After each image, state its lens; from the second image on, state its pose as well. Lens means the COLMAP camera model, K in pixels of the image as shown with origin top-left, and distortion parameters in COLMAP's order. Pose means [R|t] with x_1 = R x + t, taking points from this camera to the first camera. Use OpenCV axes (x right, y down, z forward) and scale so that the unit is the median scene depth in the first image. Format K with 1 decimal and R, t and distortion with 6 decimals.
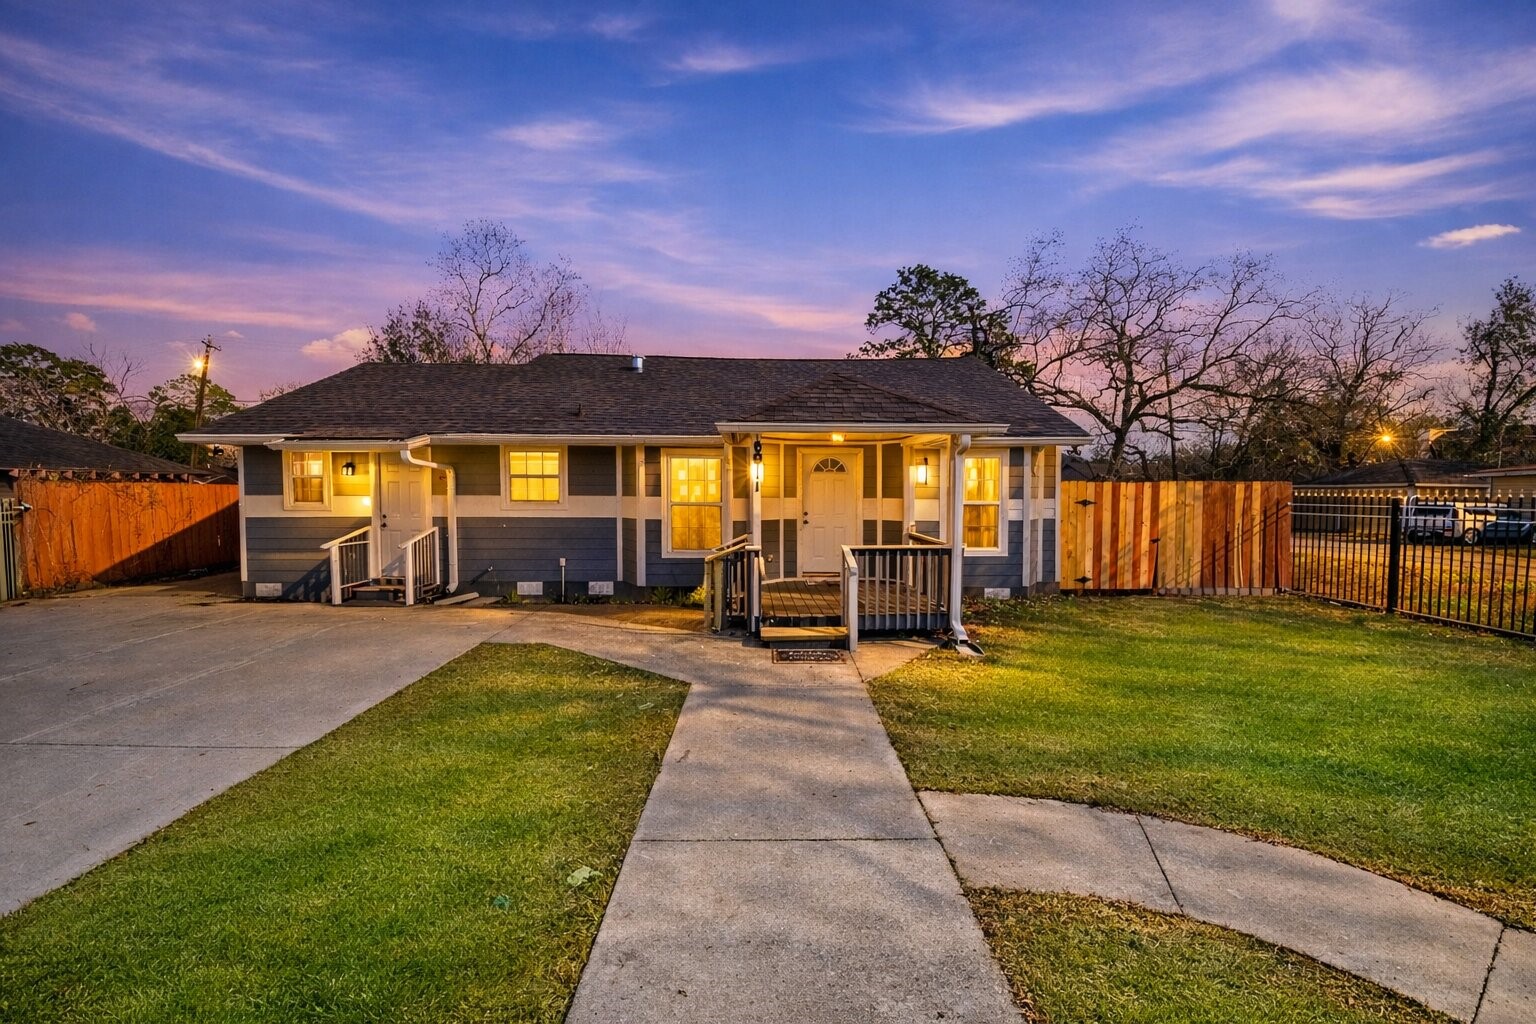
lens RADIAL K [[569.3, 0, 768.0], [0, 569.3, 512.0], [0, 0, 1]] dist [-0.025009, 0.000010]
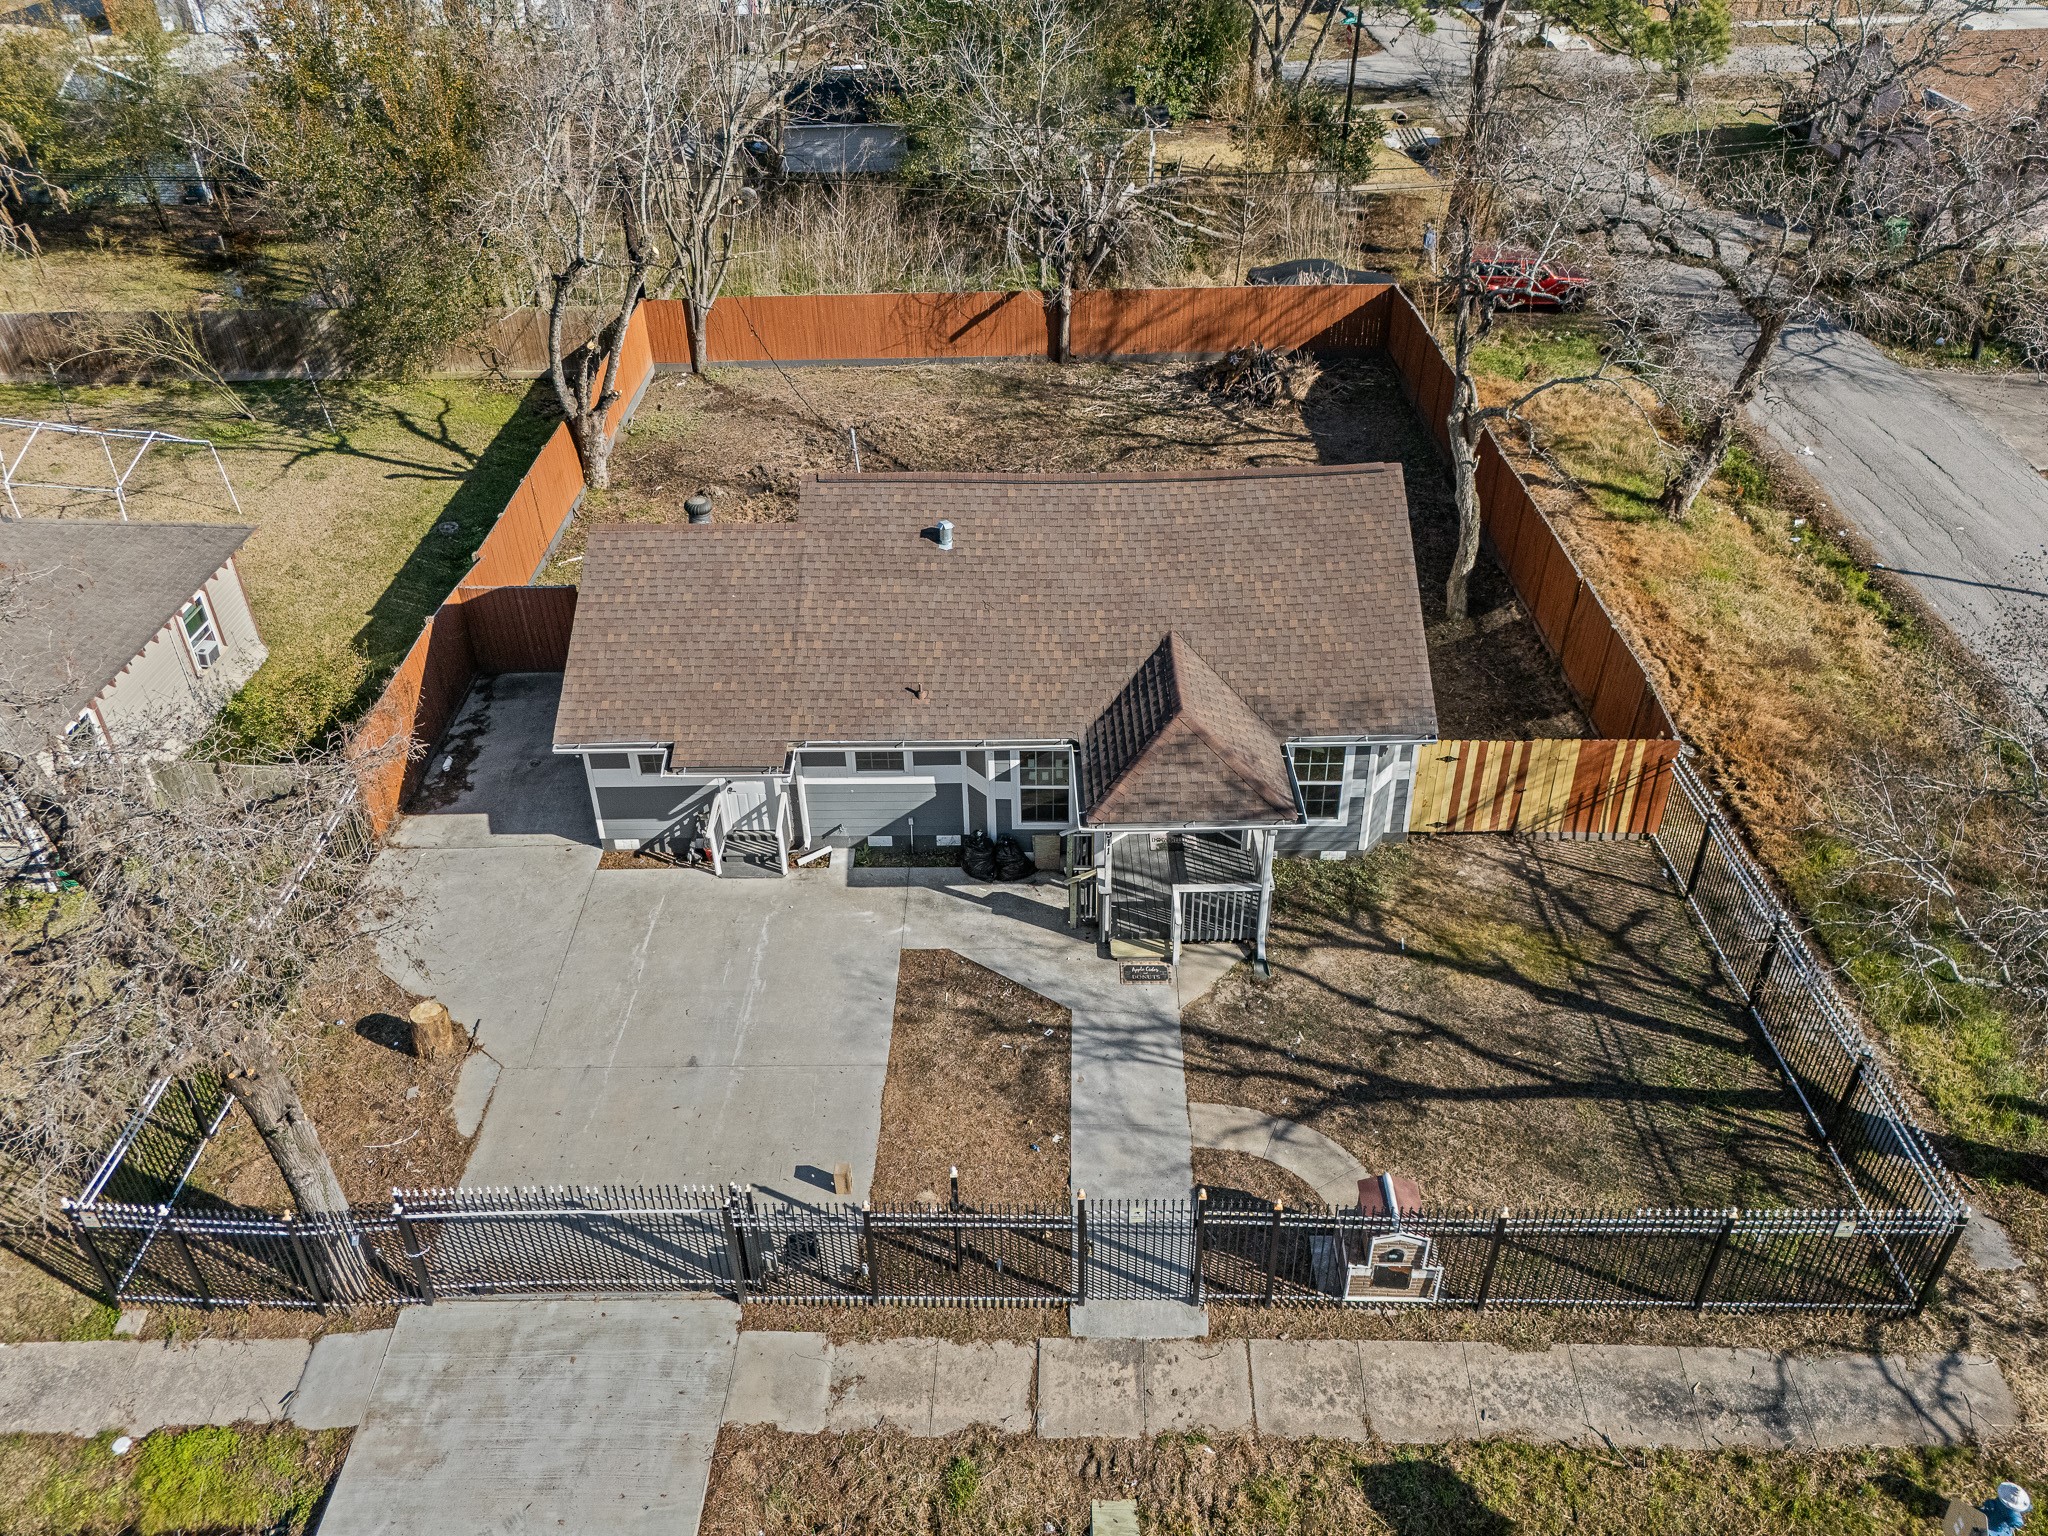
lens RADIAL K [[1520.1, 0, 1024.0], [0, 1520.1, 768.0], [0, 0, 1]] dist [-0.002163, -0.005892]
pose [[0.999727, 0.013059, -0.019382, -0.101489], [-0.000809, 0.848158, 0.529742, -1.358158], [0.023357, -0.529582, 0.847937, -1.192215]]
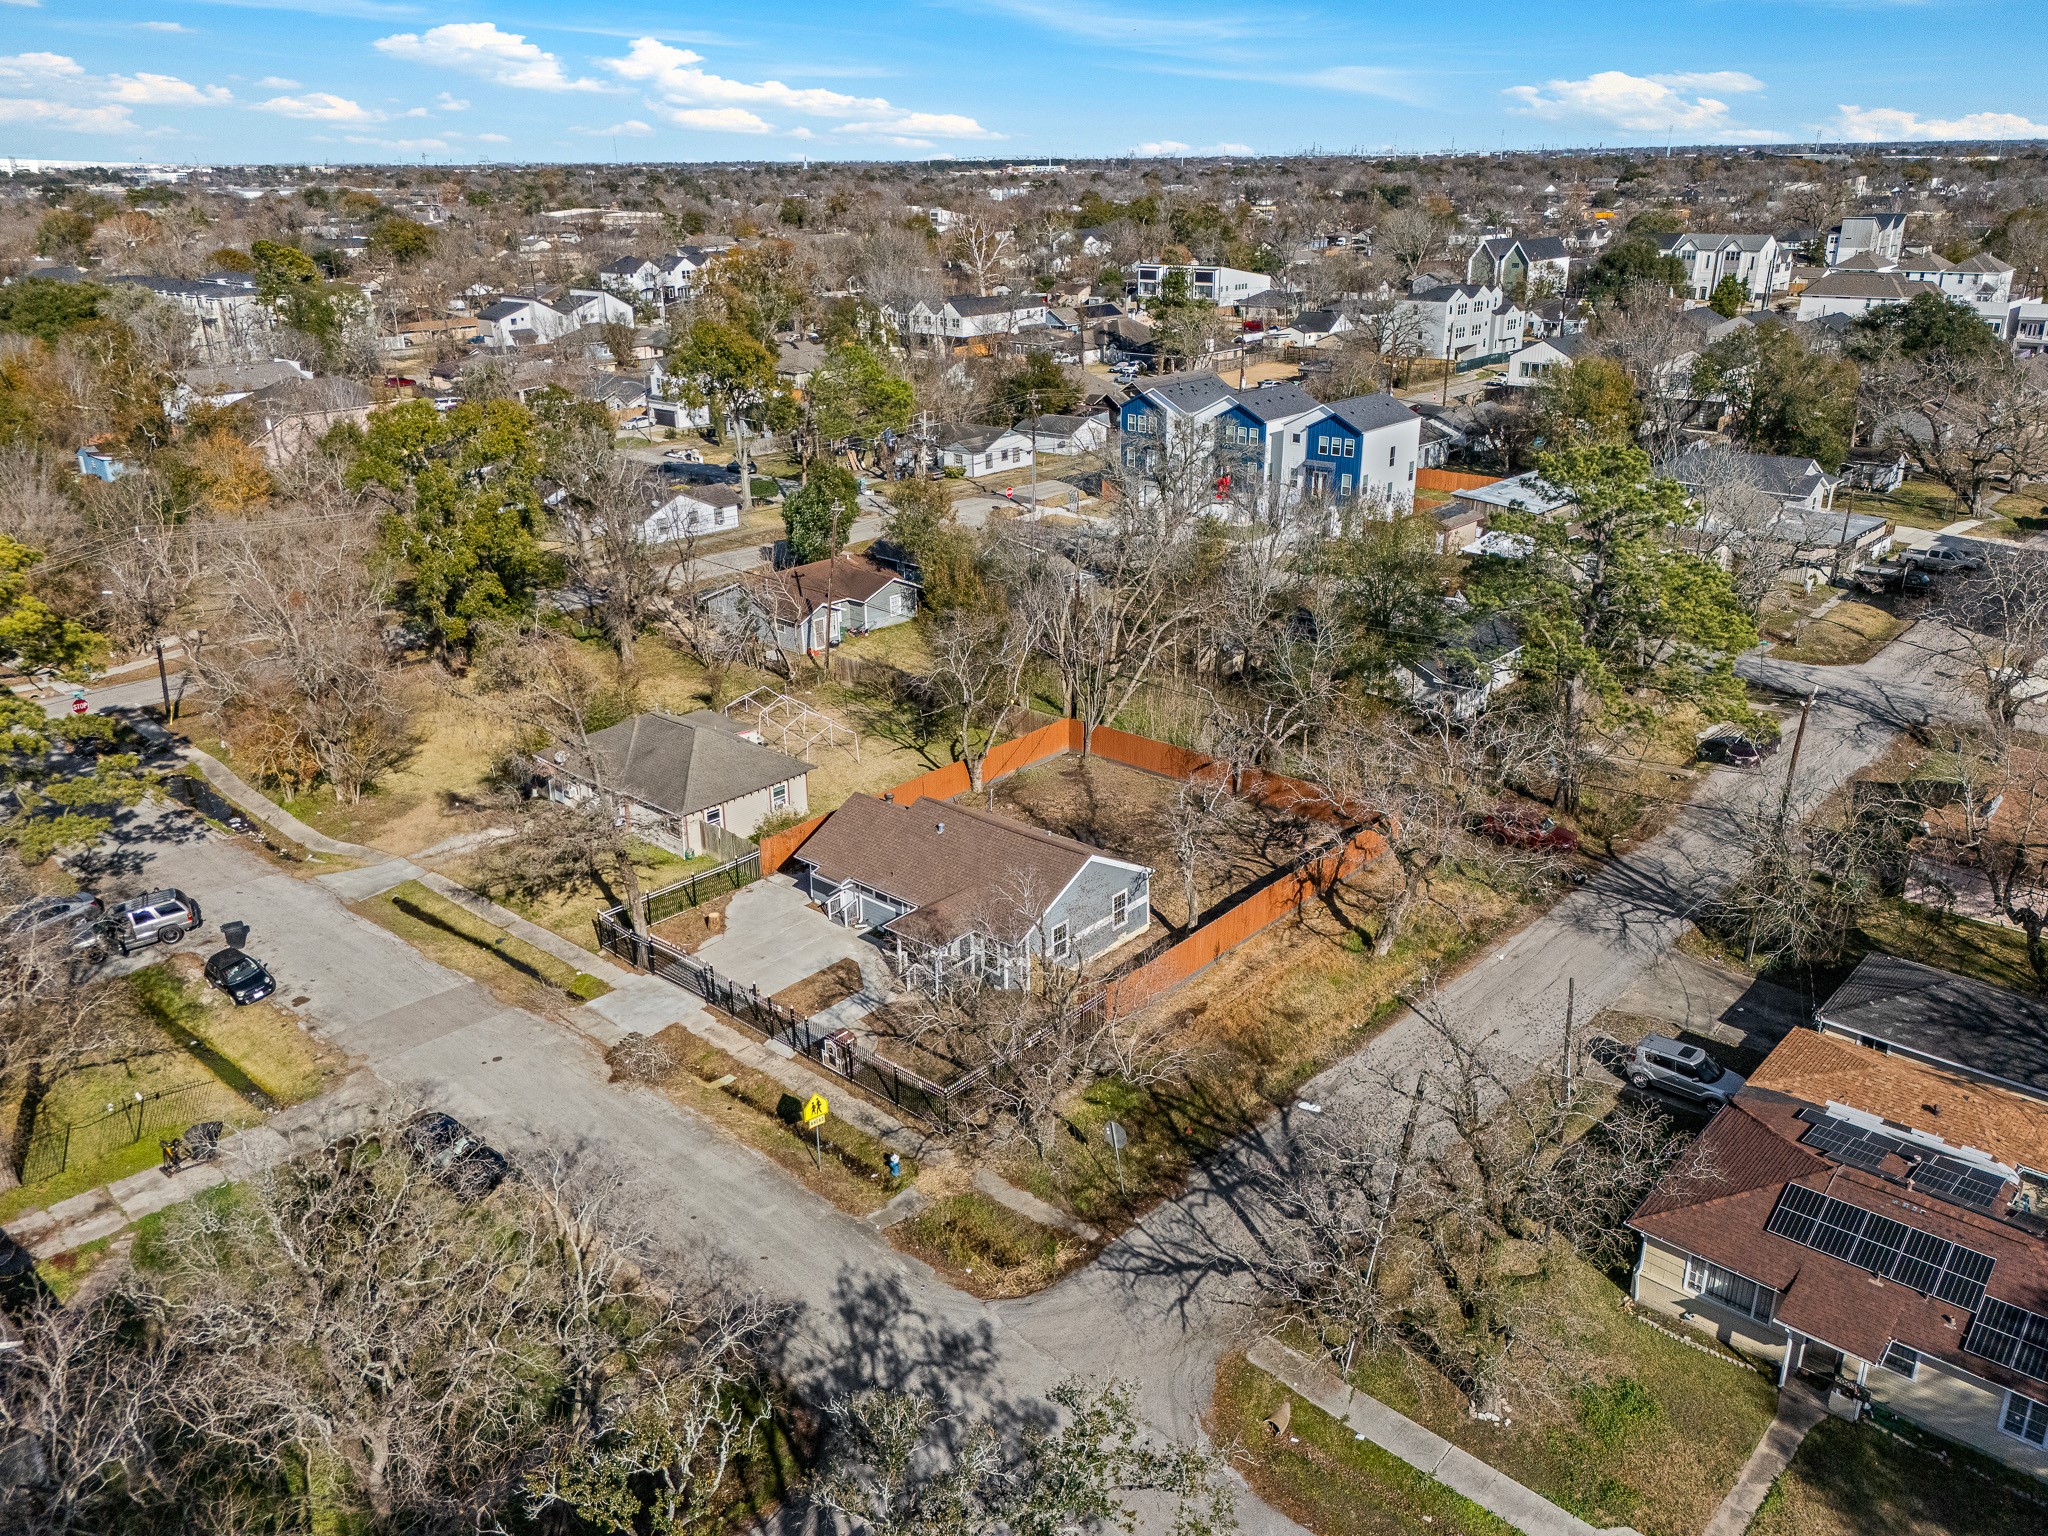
lens RADIAL K [[1520.1, 0, 1024.0], [0, 1520.1, 768.0], [0, 0, 1]] dist [-0.002163, -0.005892]
pose [[0.737265, 0.251780, -0.626935, 4.325555], [-0.033775, 0.940538, 0.338005, -2.955416], [0.674759, -0.228024, 0.701929, -3.350680]]
